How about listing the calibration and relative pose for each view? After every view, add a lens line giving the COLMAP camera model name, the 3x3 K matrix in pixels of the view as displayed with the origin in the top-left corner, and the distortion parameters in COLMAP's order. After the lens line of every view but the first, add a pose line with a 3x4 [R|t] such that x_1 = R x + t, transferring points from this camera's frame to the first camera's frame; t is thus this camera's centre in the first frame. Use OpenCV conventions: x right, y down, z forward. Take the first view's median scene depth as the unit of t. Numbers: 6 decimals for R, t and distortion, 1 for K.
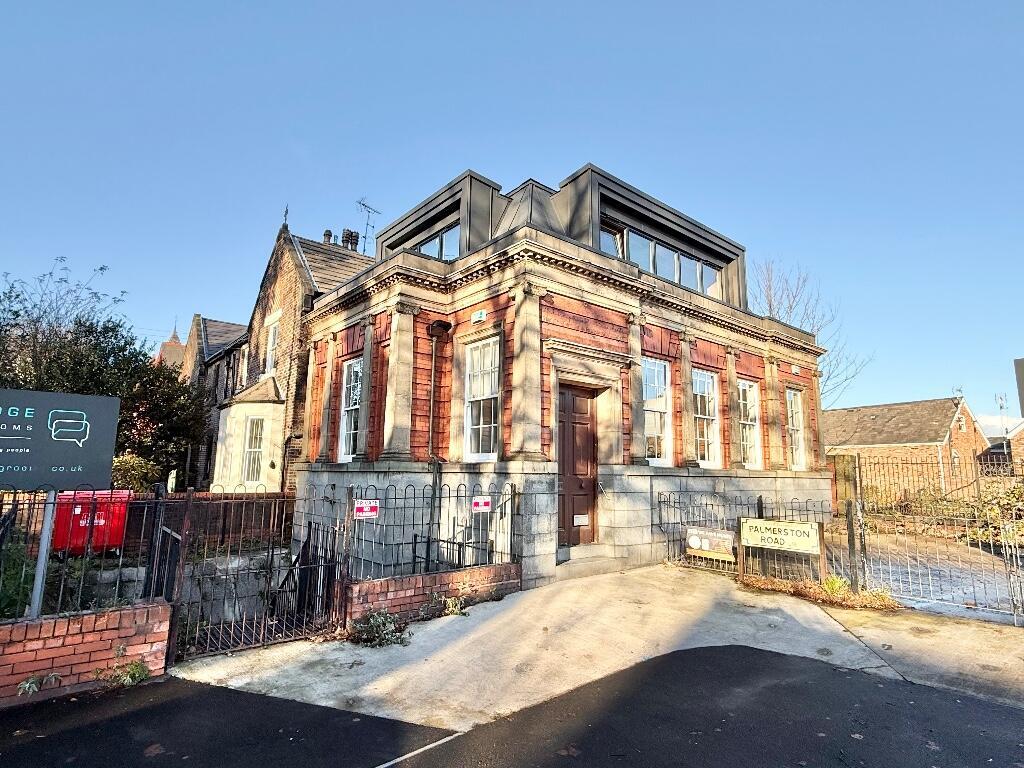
lens RADIAL K [[554.2, 0, 512.0], [0, 554.2, 384.0], [0, 0, 1]] dist [-0.000191, -0.000425]
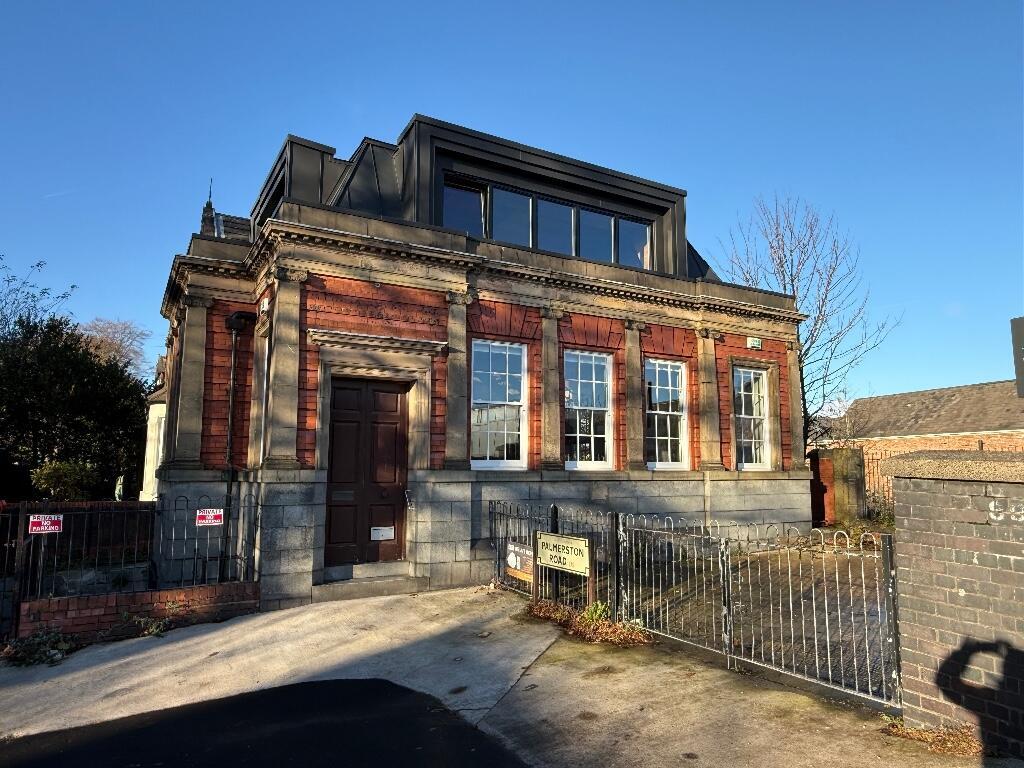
lens RADIAL K [[672.0, 0, 512.0], [0, 672.0, 384.0], [0, 0, 1]] dist [0.001009, -0.001940]
pose [[0.985671, -0.033845, -0.165247, 0.489051], [0.038939, 0.998858, 0.027684, -0.010867], [0.164121, -0.033722, 0.985864, -0.001589]]
